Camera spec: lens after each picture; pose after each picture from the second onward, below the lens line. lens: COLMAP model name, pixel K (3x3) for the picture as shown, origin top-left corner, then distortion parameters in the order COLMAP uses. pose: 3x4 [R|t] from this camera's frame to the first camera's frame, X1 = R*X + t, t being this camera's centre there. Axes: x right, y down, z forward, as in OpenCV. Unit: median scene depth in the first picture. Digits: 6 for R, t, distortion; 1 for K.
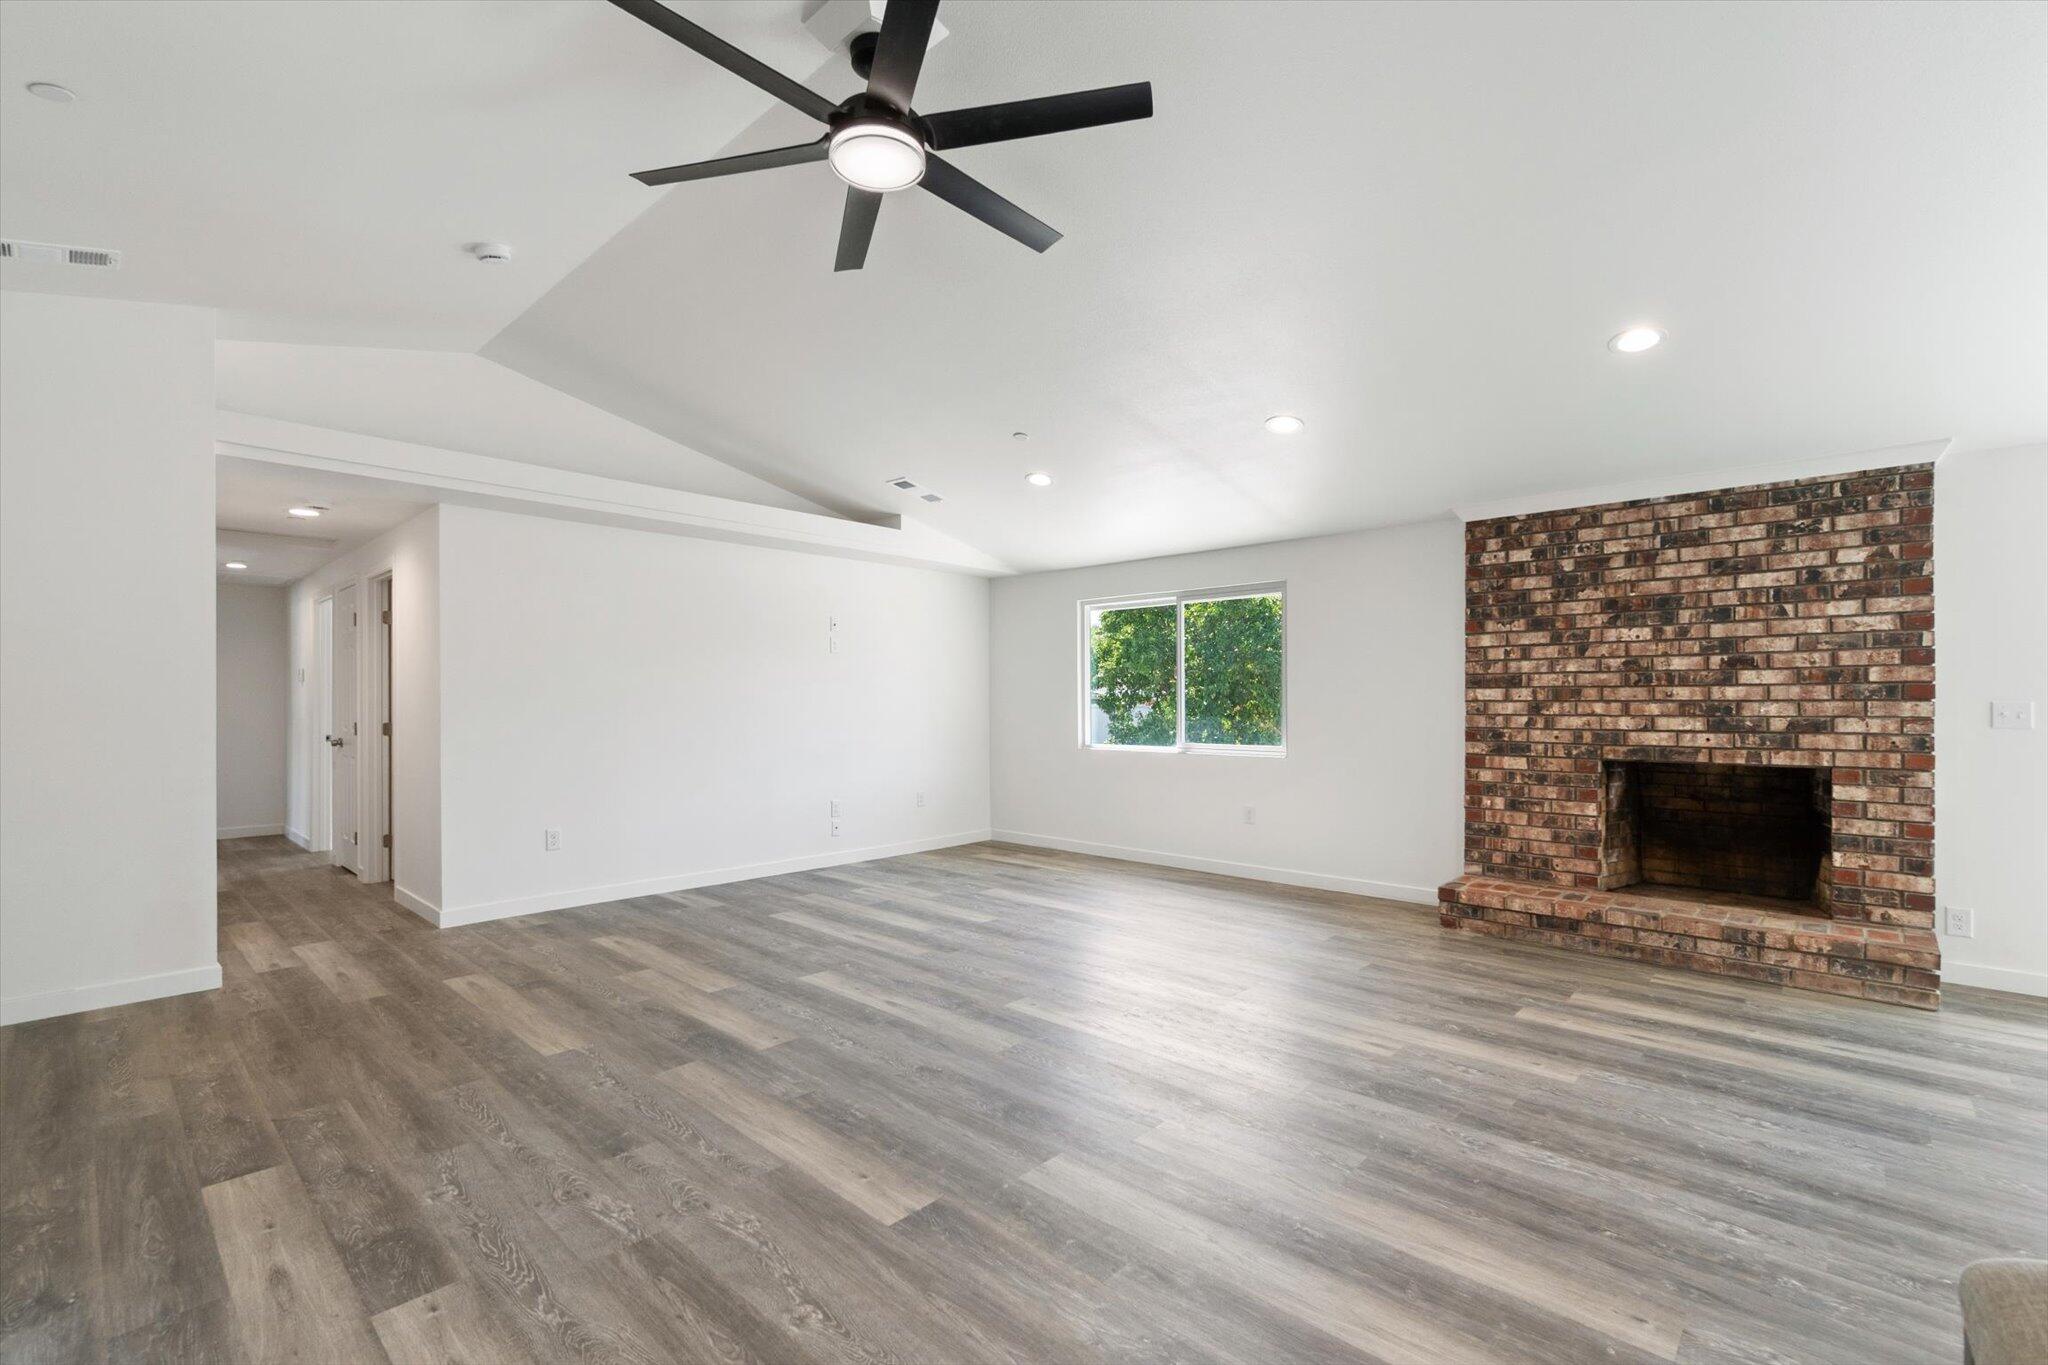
lens RADIAL K [[897.3, 0, 1015.8], [0, 897.3, 700.5], [0, 0, 1]] dist [0.005171, 0.000277]
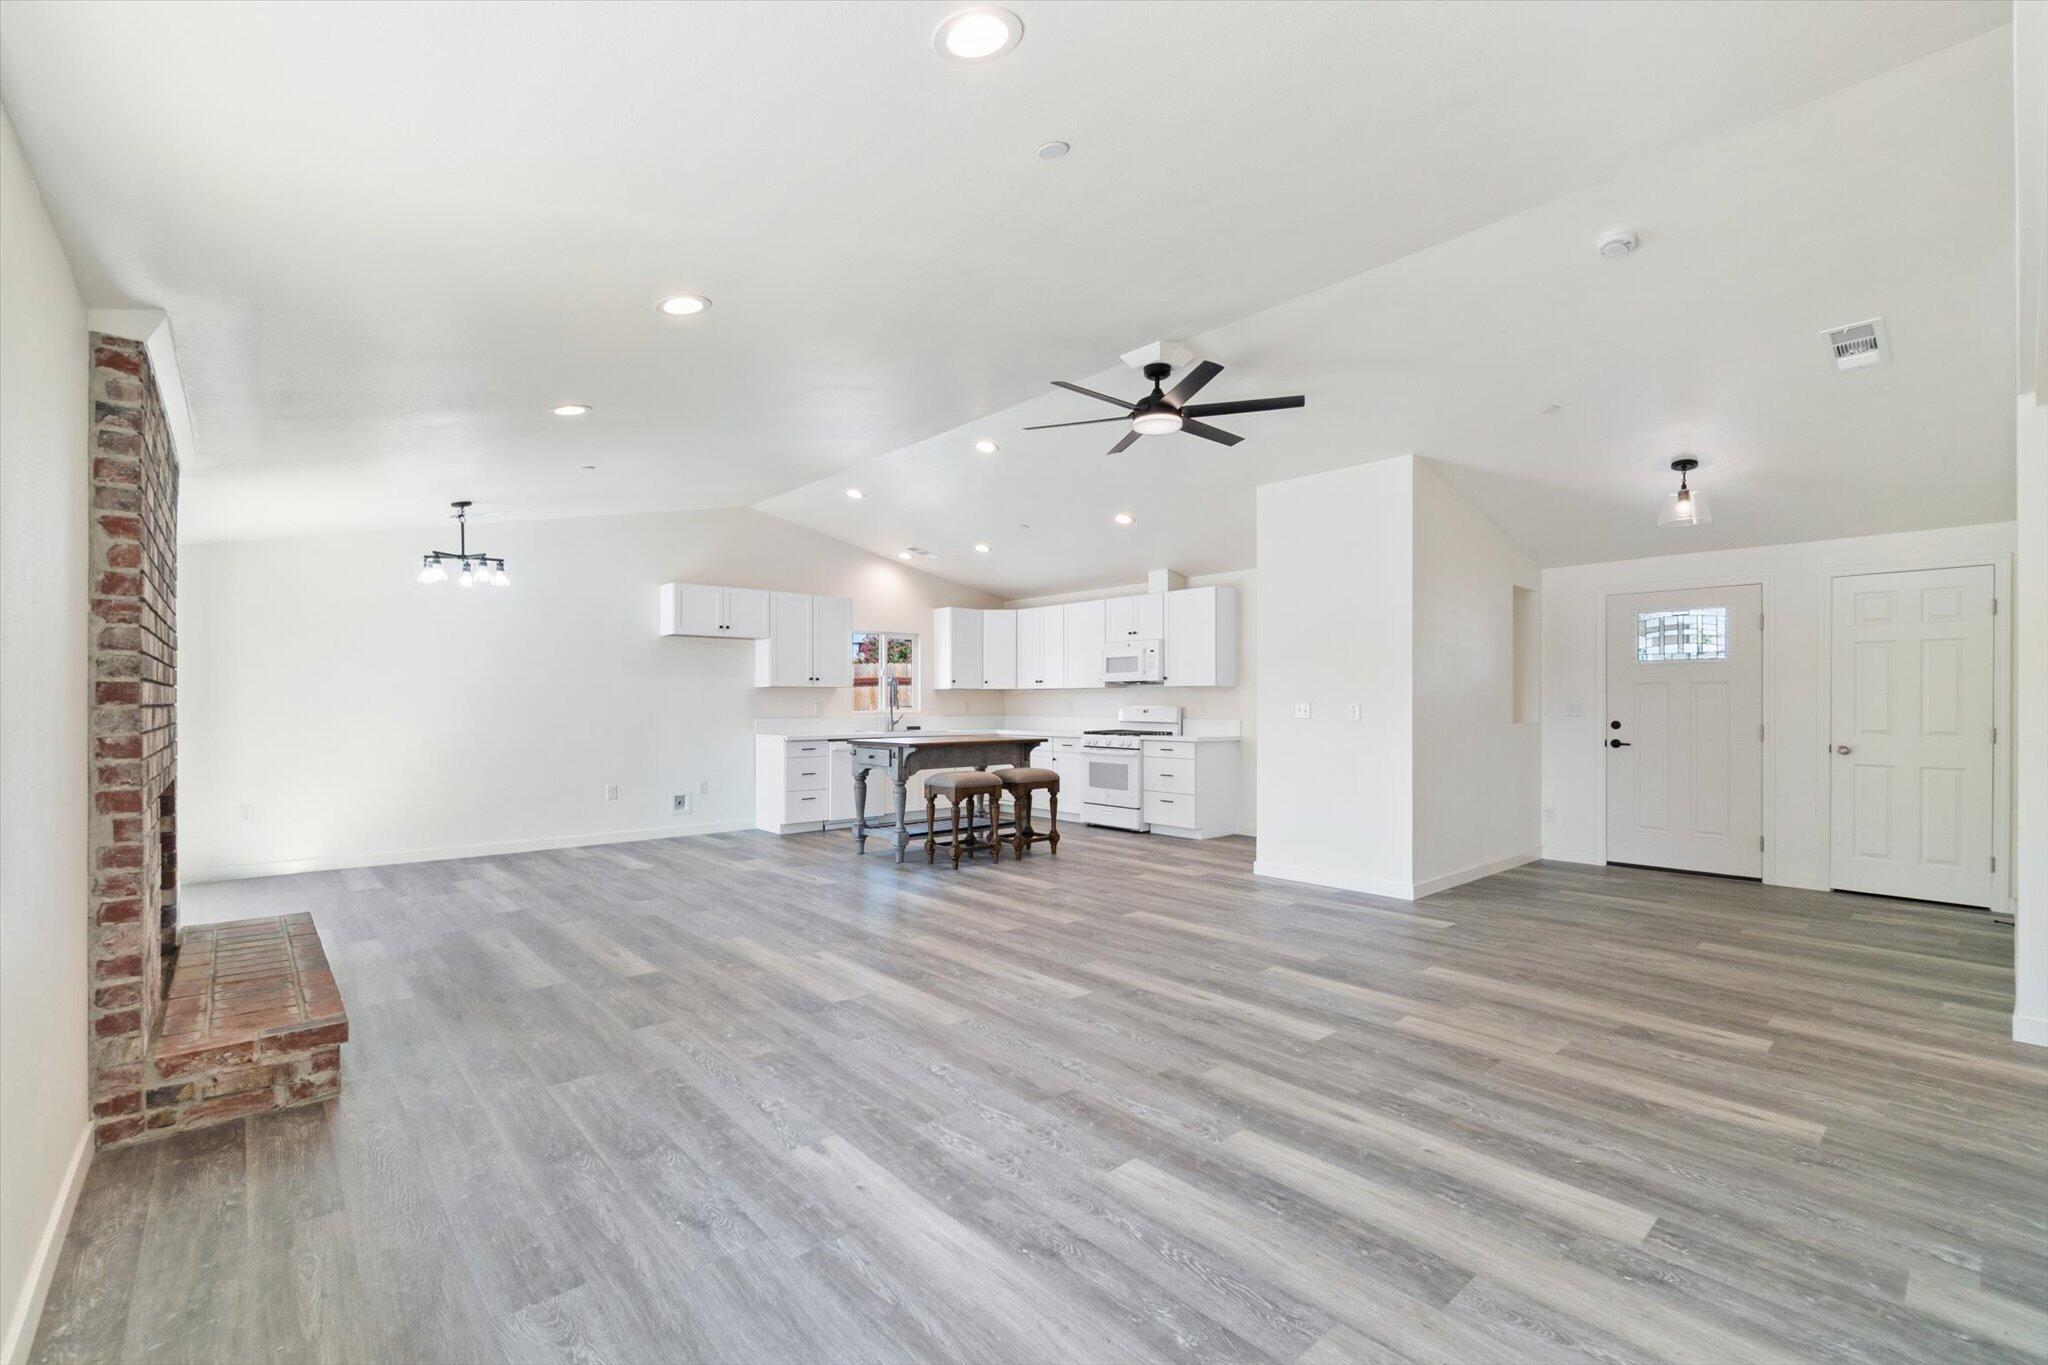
lens RADIAL K [[877.2, 0, 1028.2], [0, 877.2, 674.3], [0, 0, 1]] dist [-0.002380, 0.000844]
pose [[-0.996009, 0.002809, 0.089203, -0.026382], [-0.000158, 0.999448, -0.033235, 0.000634], [-0.089247, -0.033116, -0.995459, 1.727918]]
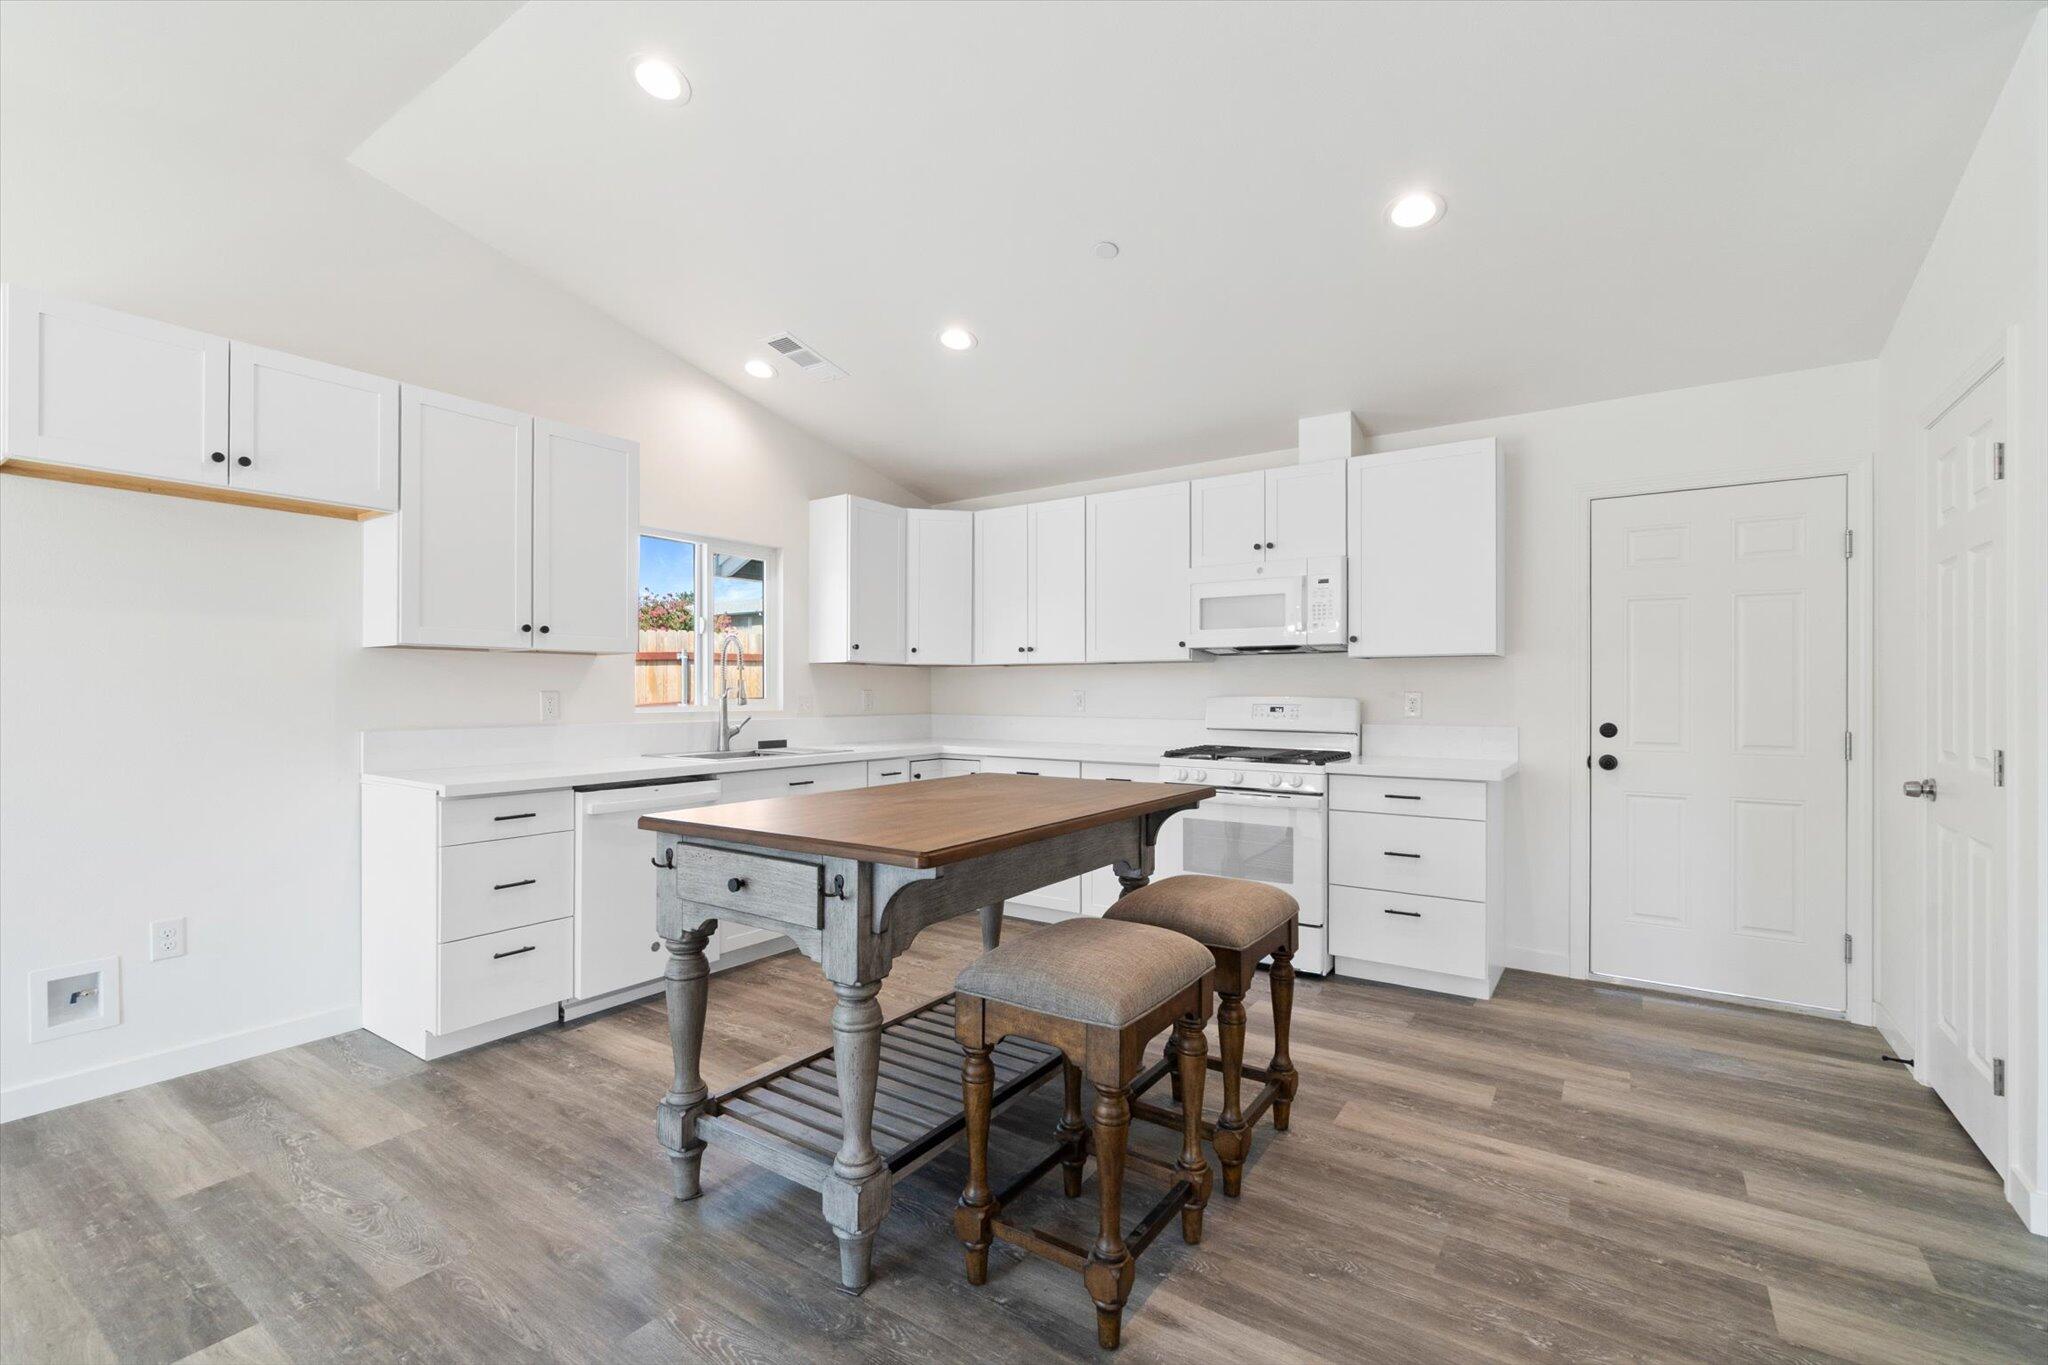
lens RADIAL K [[897.3, 0, 1021.1], [0, 897.3, 677.6], [0, 0, 1]] dist [0.005171, 0.000277]
pose [[-0.989863, -0.004468, -0.141956, 0.331953], [-0.002351, 0.999883, -0.015083, -0.000625], [0.142007, -0.014596, -0.989758, 0.607093]]
